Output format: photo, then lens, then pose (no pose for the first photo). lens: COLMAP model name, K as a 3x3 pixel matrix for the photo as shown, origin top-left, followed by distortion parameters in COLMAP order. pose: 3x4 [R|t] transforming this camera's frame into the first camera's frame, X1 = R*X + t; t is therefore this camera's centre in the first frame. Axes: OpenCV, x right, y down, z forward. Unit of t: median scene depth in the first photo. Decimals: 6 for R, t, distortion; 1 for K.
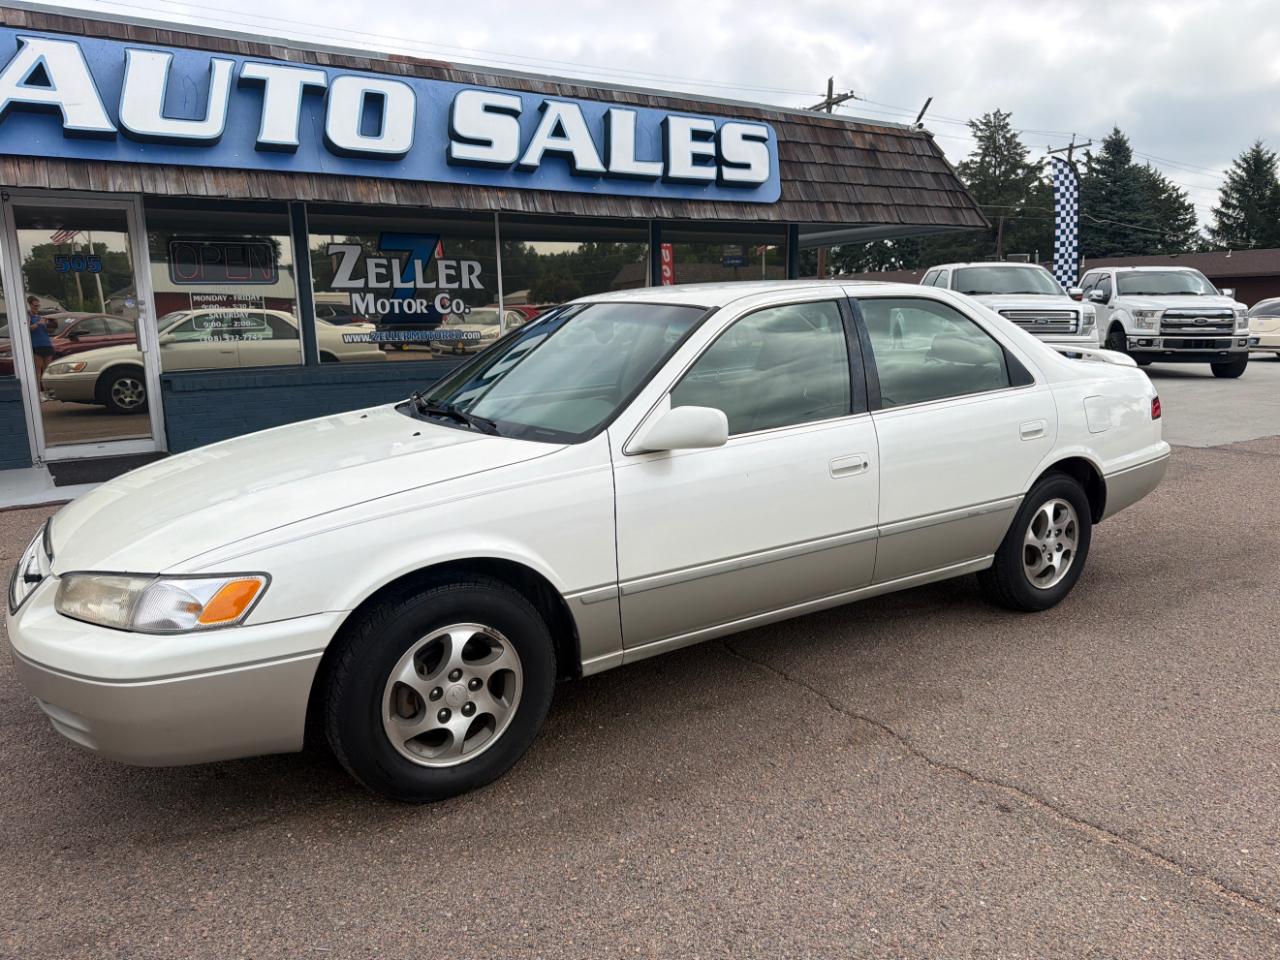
lens RADIAL K [[910.4, 0, 637.6], [0, 910.4, 488.9], [0, 0, 1]] dist [0.032496, -0.044188]
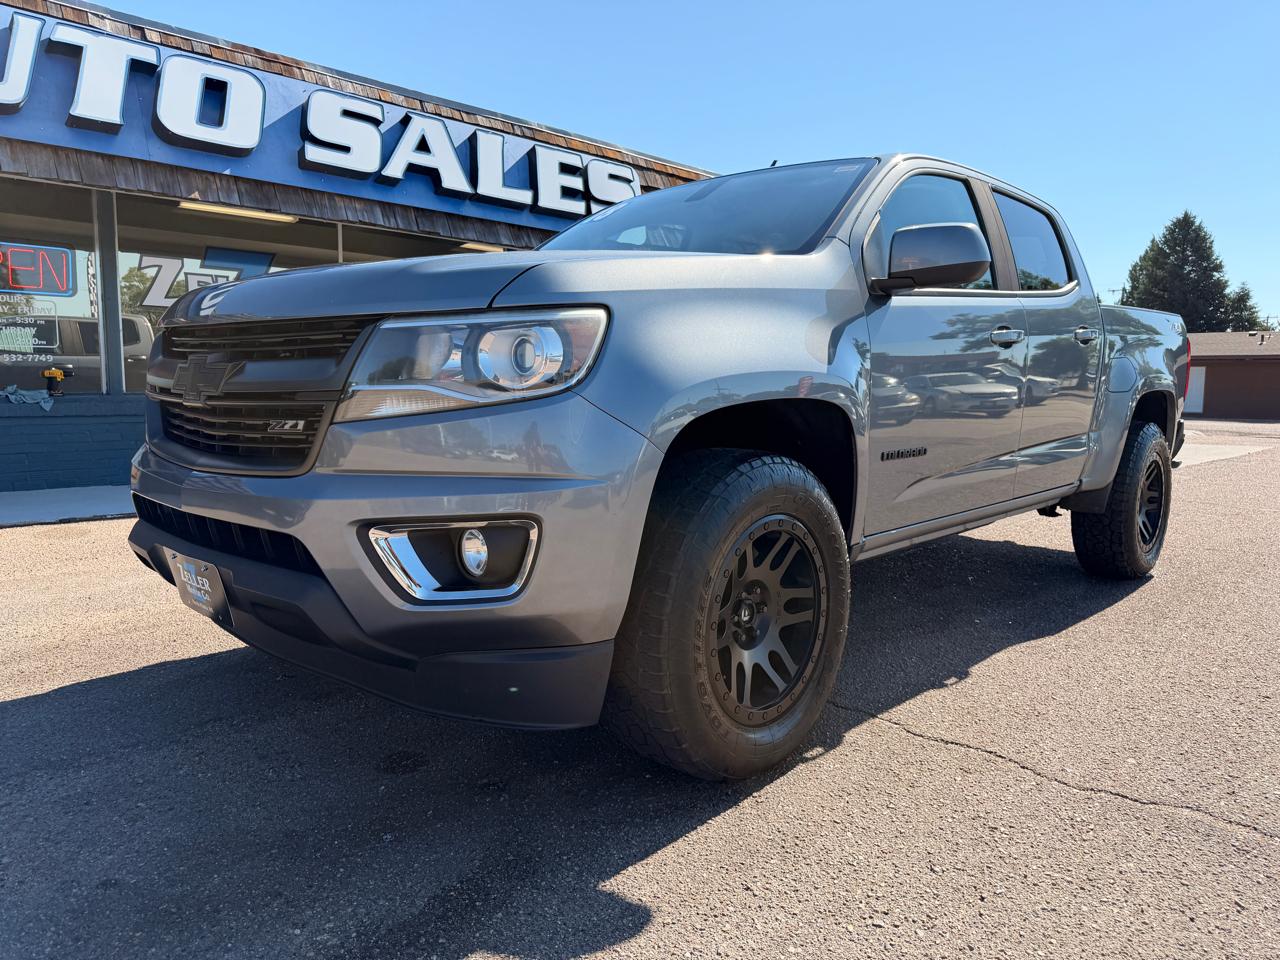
lens RADIAL K [[919.5, 0, 641.1], [0, 919.5, 477.1], [0, 0, 1]] dist [0.010234, -0.016153]
pose [[0.975144, 0.004387, 0.221529, -0.069739], [0.016919, 0.995411, -0.094189, 0.028098], [-0.220925, 0.095596, 0.970594, 0.076990]]
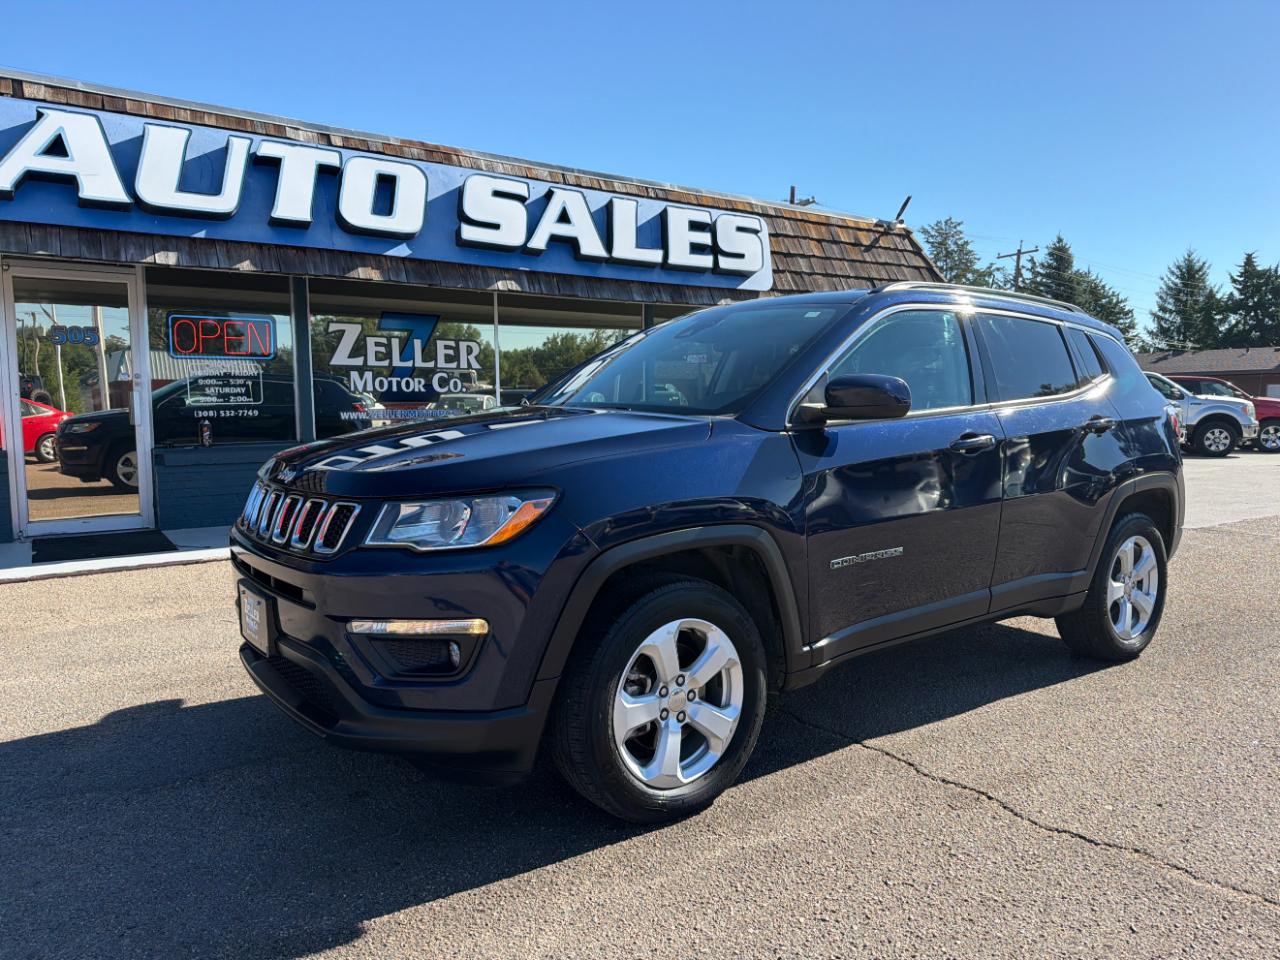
lens RADIAL K [[907.1, 0, 640.8], [0, 907.1, 491.5], [0, 0, 1]] dist [0.065658, -0.092924]
pose [[0.998816, 0.006712, 0.048175, -0.043418], [-0.002009, 0.995281, -0.097011, 0.012745], [-0.048599, 0.096799, 0.994117, 0.007956]]
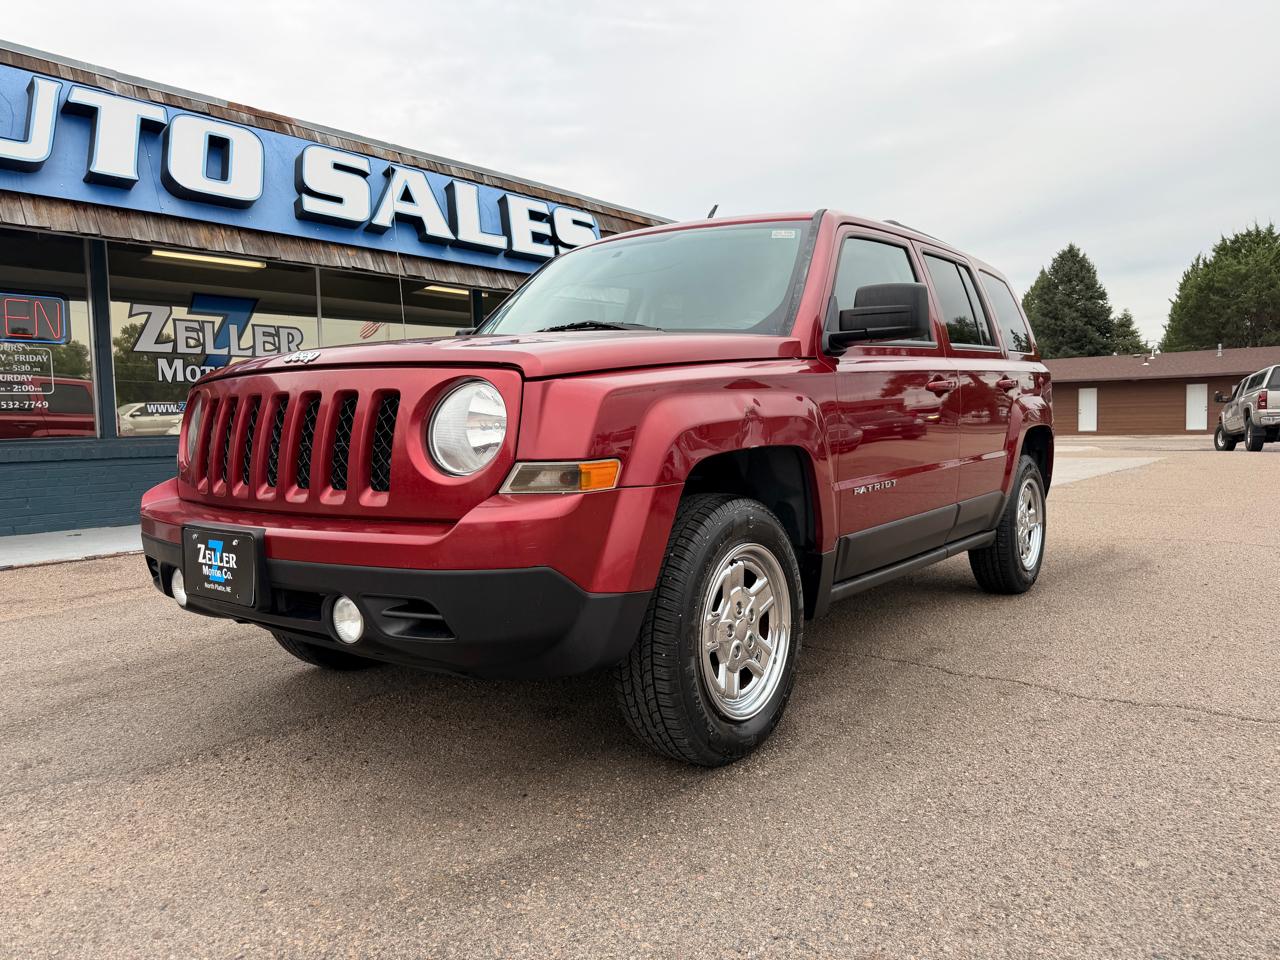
lens RADIAL K [[914.5, 0, 642.5], [0, 914.5, 476.6], [0, 0, 1]] dist [0.030791, -0.044134]
pose [[0.951042, -0.021545, 0.308309, -0.142316], [0.064426, 0.989473, -0.129588, 0.044529], [-0.302271, 0.143107, 0.942418, 0.037373]]
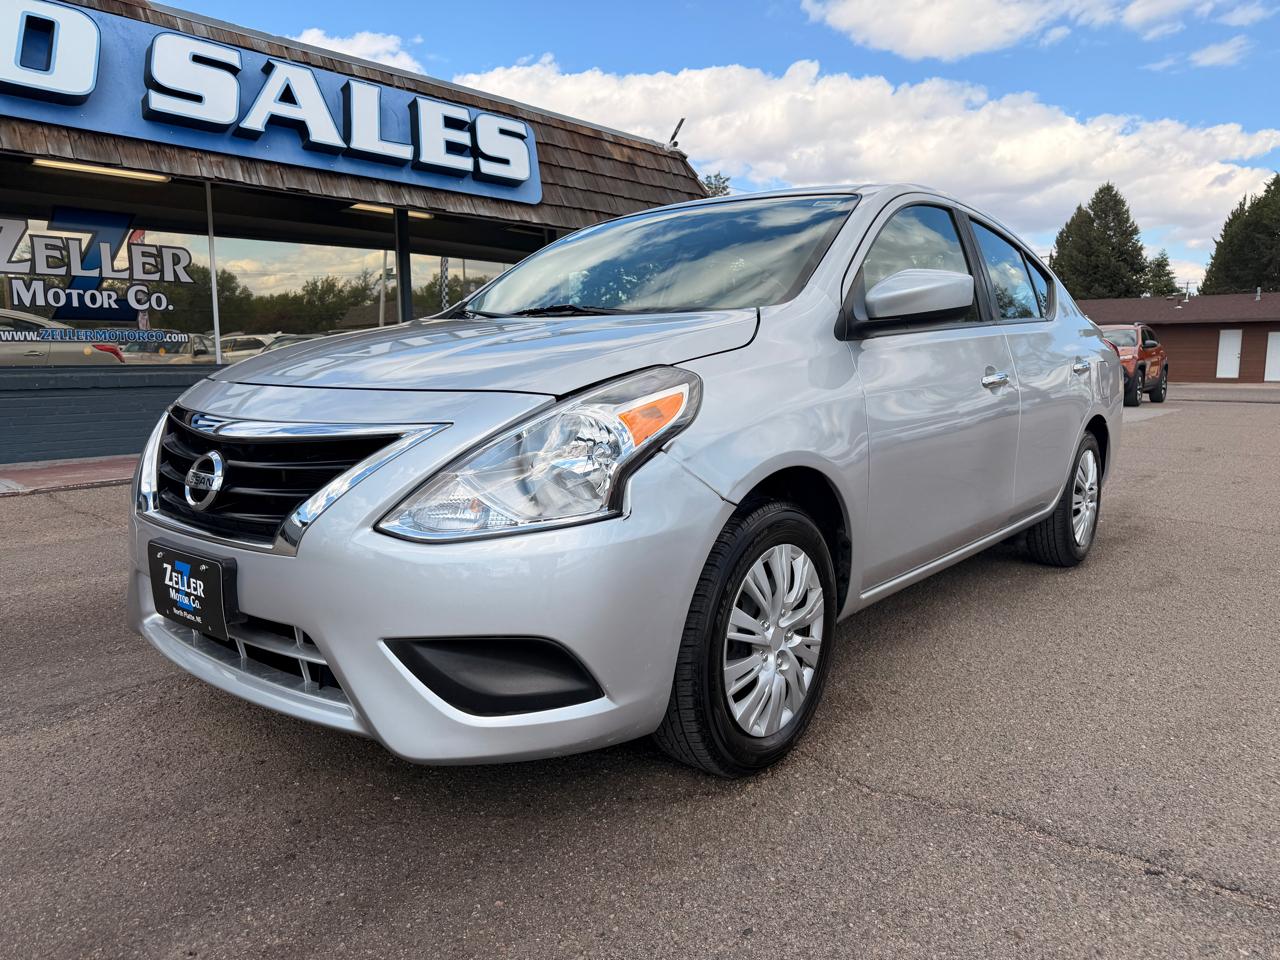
lens RADIAL K [[922.9, 0, 641.0], [0, 922.9, 481.1], [0, 0, 1]] dist [-0.008109, 0.000916]
pose [[0.959546, -0.021423, 0.280737, -0.017193], [0.038573, 0.997702, -0.055705, 0.025455], [-0.278898, 0.064281, 0.958167, 0.097512]]
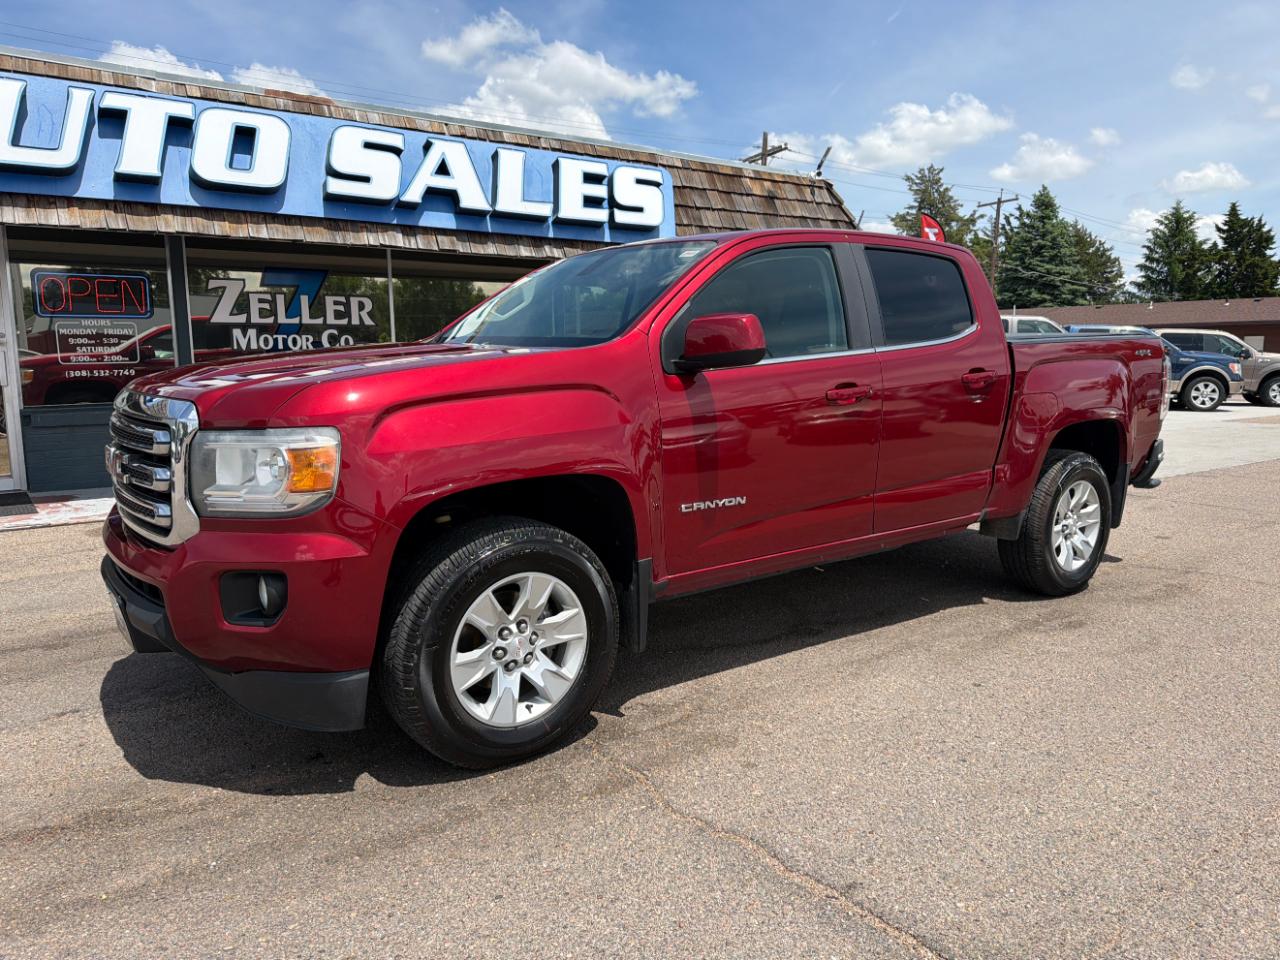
lens RADIAL K [[918.4, 0, 638.6], [0, 918.4, 484.6], [0, 0, 1]] dist [0.003437, -0.005114]
pose [[0.998629, 0.004501, 0.052150, 0.069253], [-0.001814, 0.998673, -0.051468, 0.002106], [-0.052313, 0.051303, 0.997312, 0.008150]]
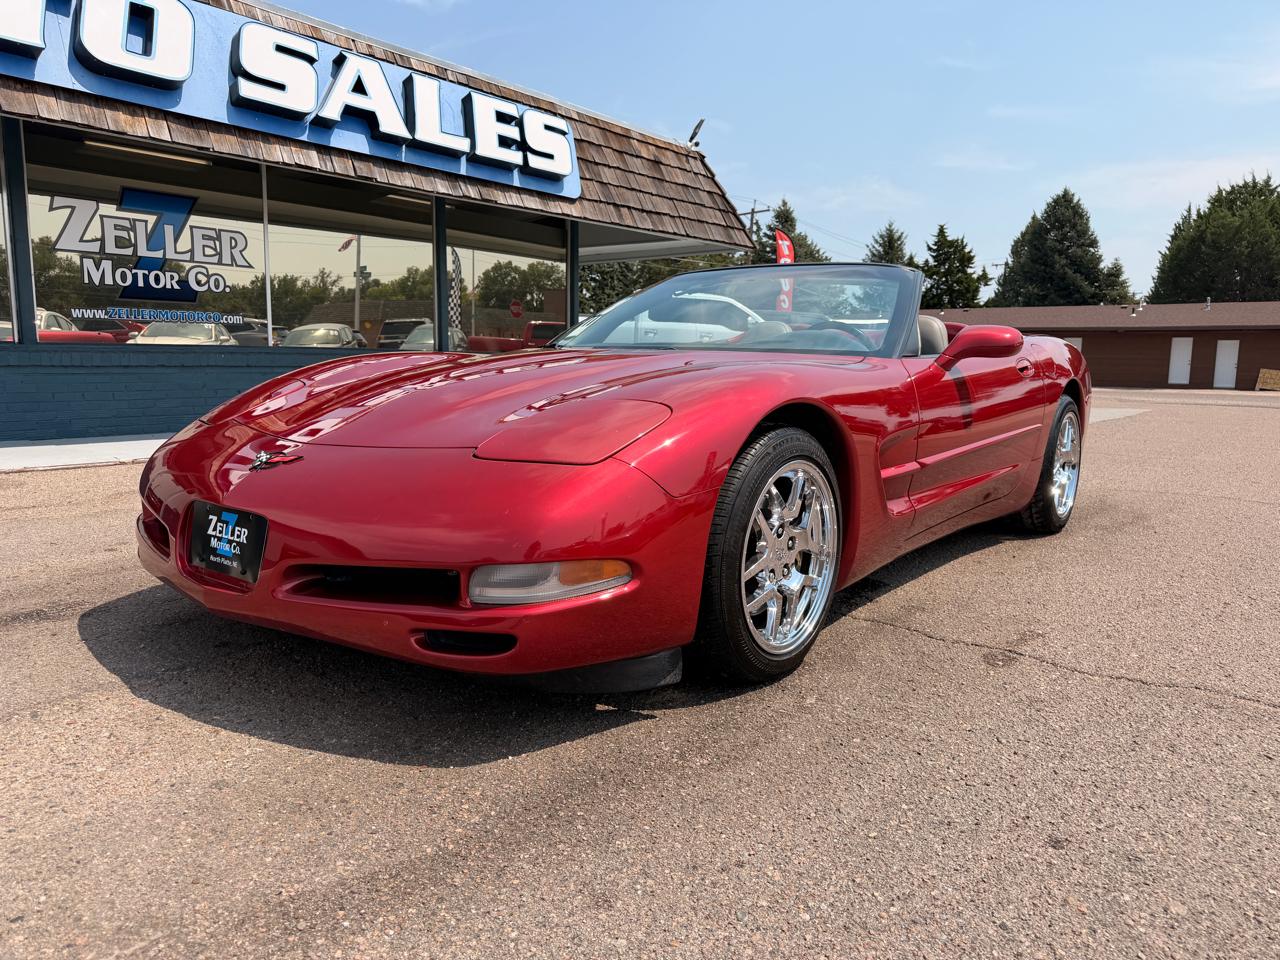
lens RADIAL K [[918.4, 0, 638.6], [0, 918.4, 484.6], [0, 0, 1]] dist [0.003437, -0.005114]
pose [[0.945507, -0.013336, 0.325329, -0.114072], [0.031489, 0.998223, -0.050595, 0.042787], [-0.324076, 0.058082, 0.944246, 0.084065]]
